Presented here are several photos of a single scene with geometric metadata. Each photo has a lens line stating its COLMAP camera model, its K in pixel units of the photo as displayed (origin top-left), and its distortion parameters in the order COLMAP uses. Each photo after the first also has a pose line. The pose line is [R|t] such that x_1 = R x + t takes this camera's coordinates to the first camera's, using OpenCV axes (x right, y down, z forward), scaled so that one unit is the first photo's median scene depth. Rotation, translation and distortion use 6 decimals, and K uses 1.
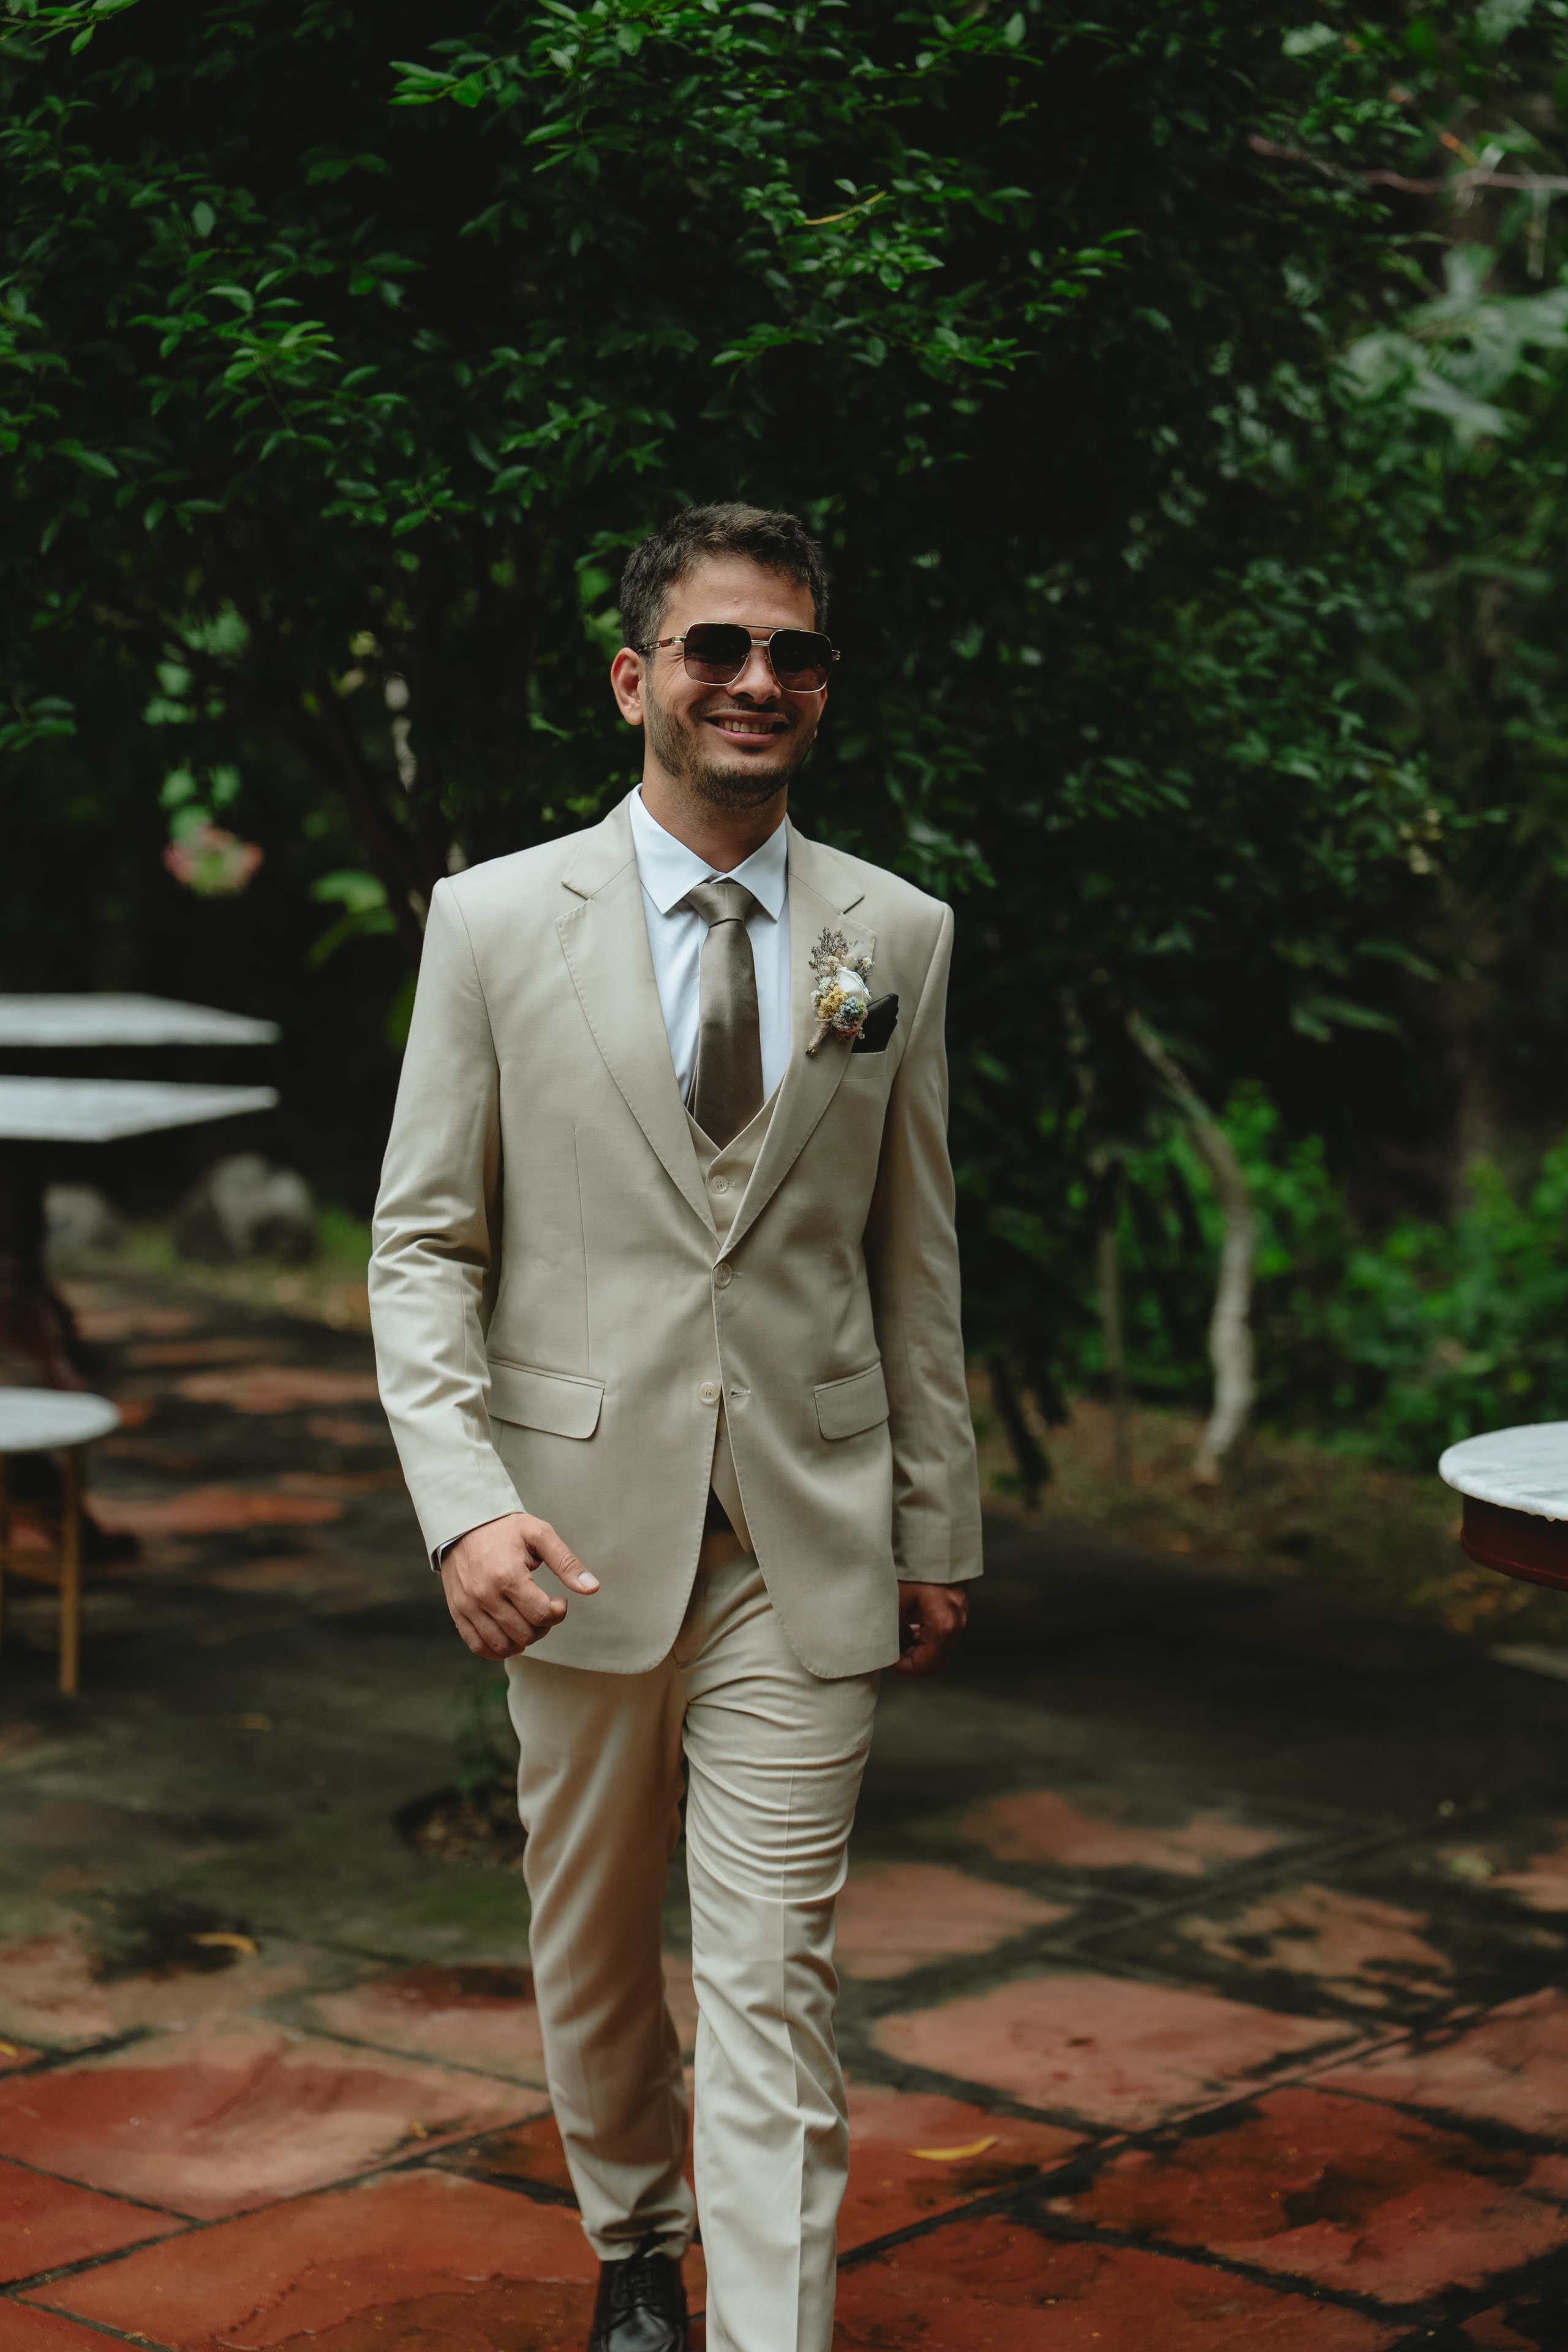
lens RADIAL K [[4695.6, 0, 754.3], [0, 4695.6, 1155.8], [0, 0, 1]] dist [0.289464, 0.000000]
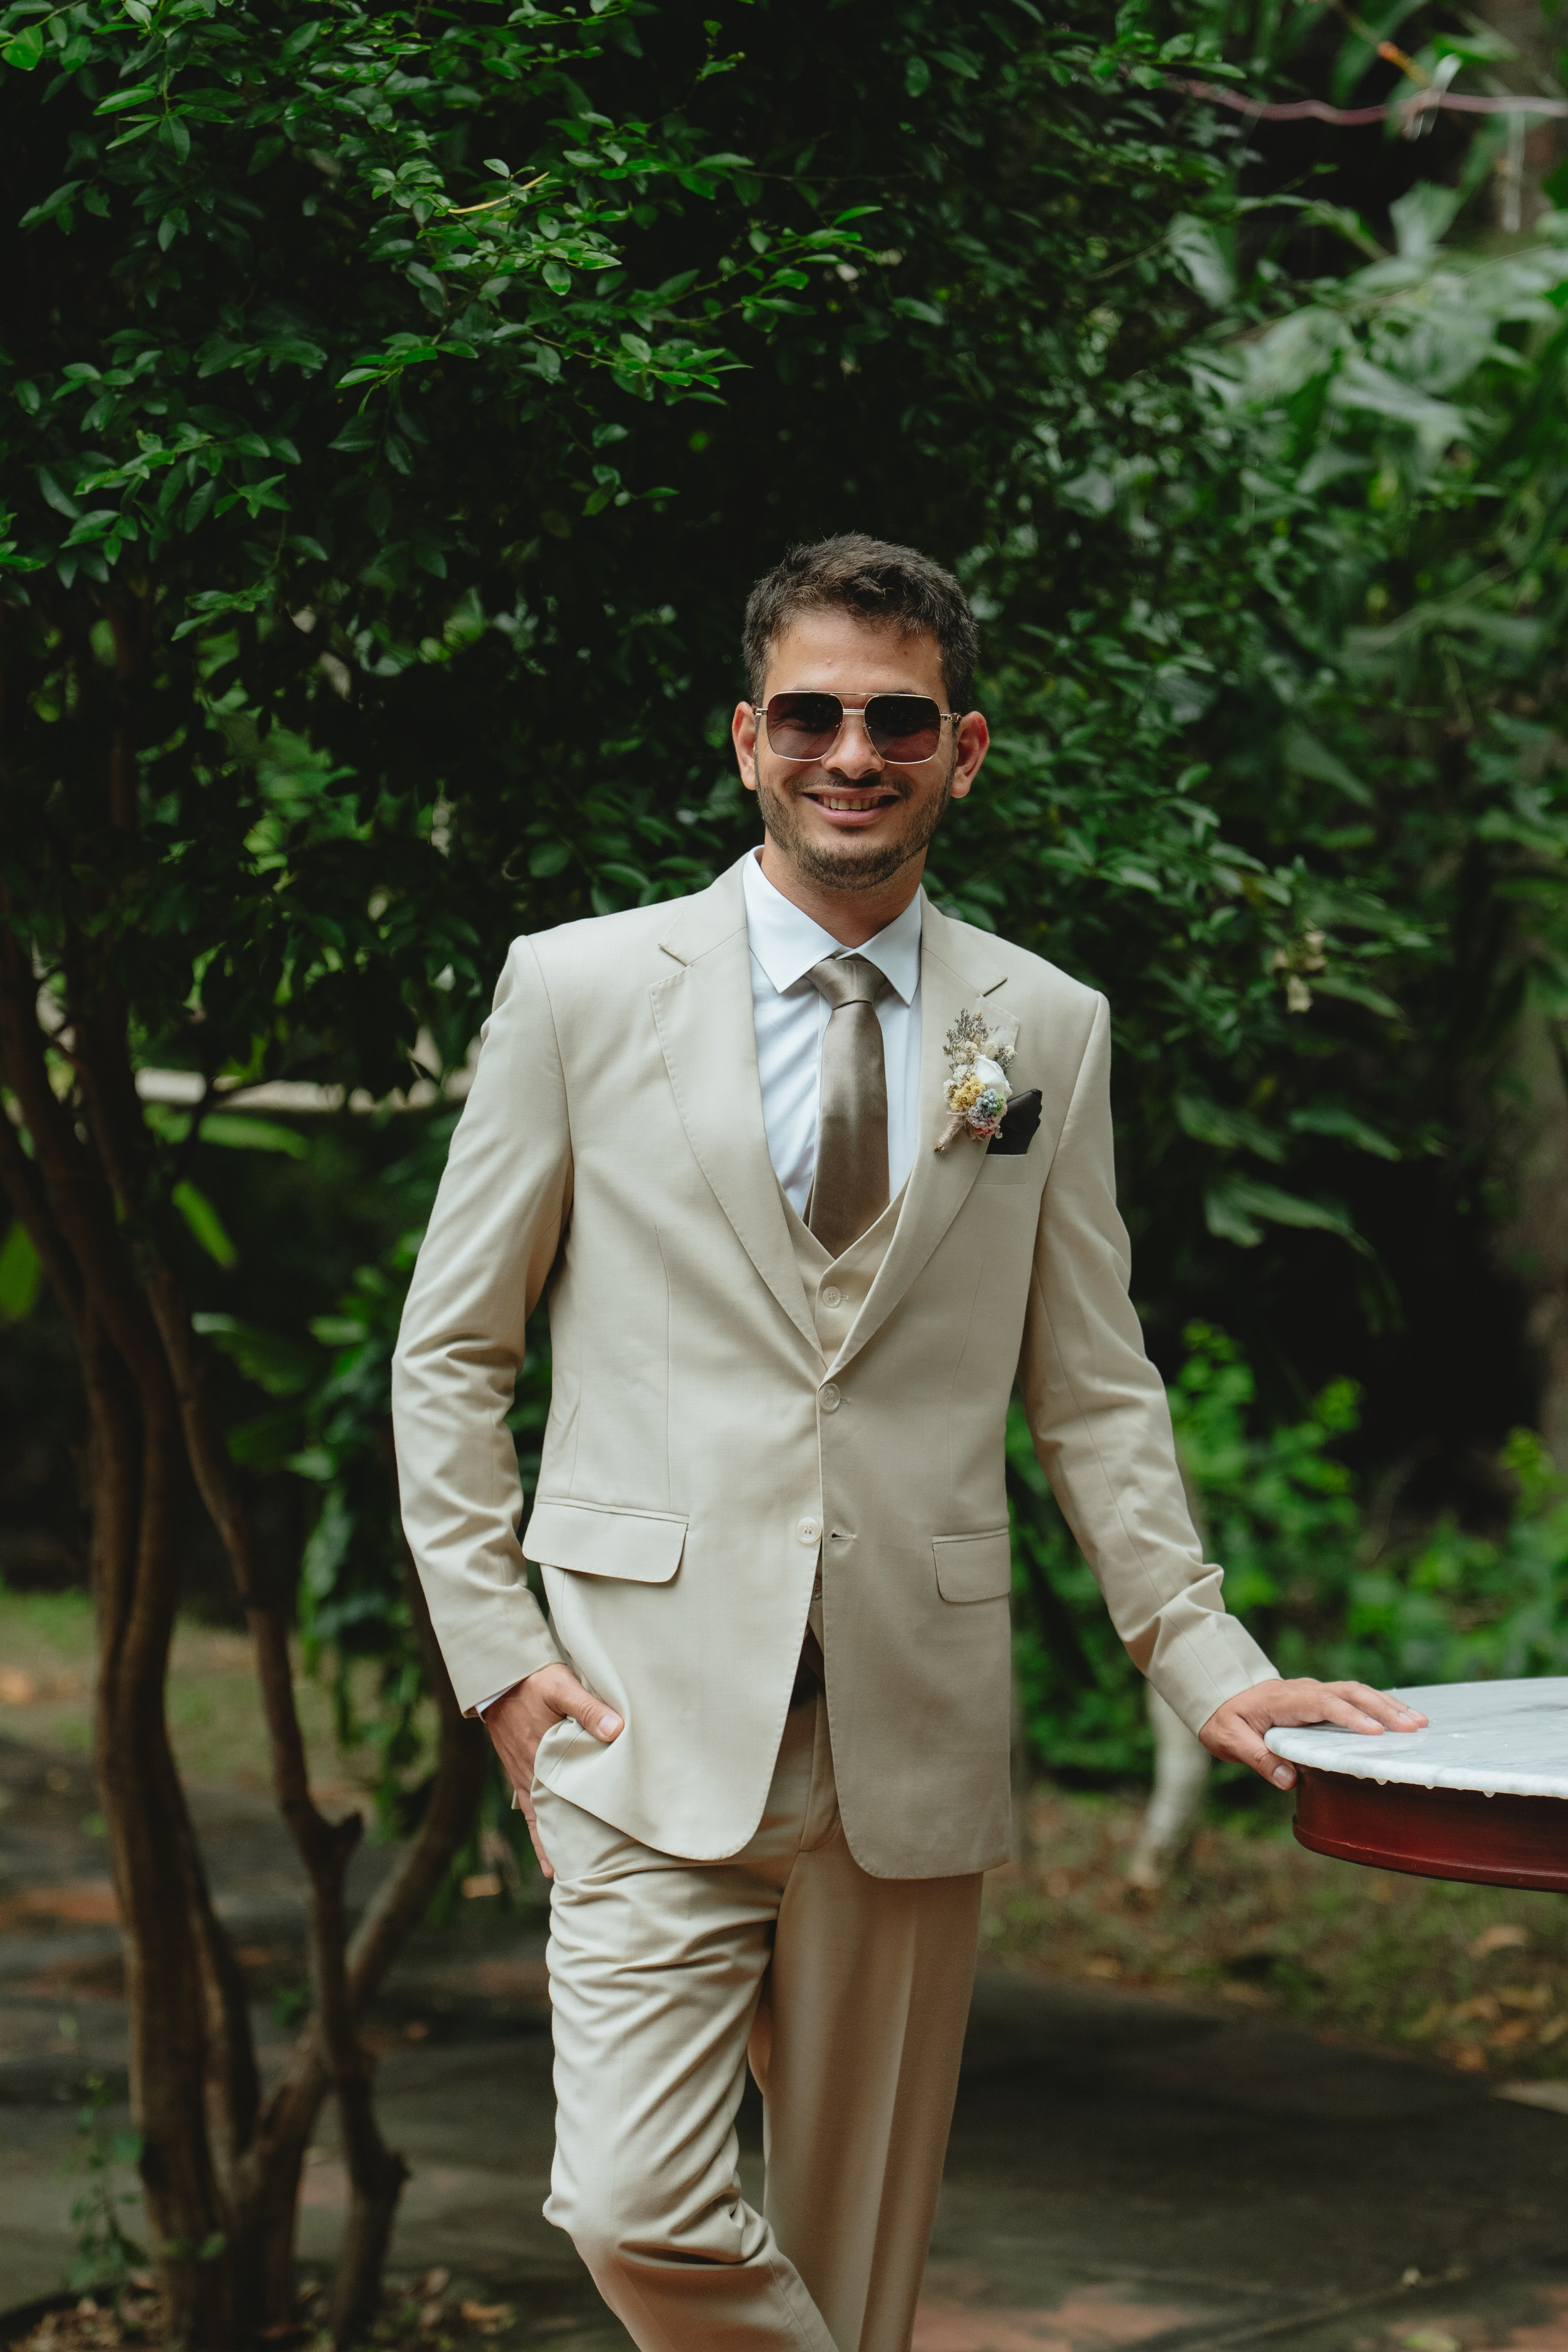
lens RADIAL K [[7162.5, 0, 707.2], [0, 7162.5, 1147.7], [0, 0, 1]] dist [0.459944, 0.000000]
pose [[0.999686, -0.019657, 0.015562, 0.029450], [0.020447, 0.998420, -0.052341, 0.024826], [-0.014509, 0.052643, 0.998508, -0.193743]]
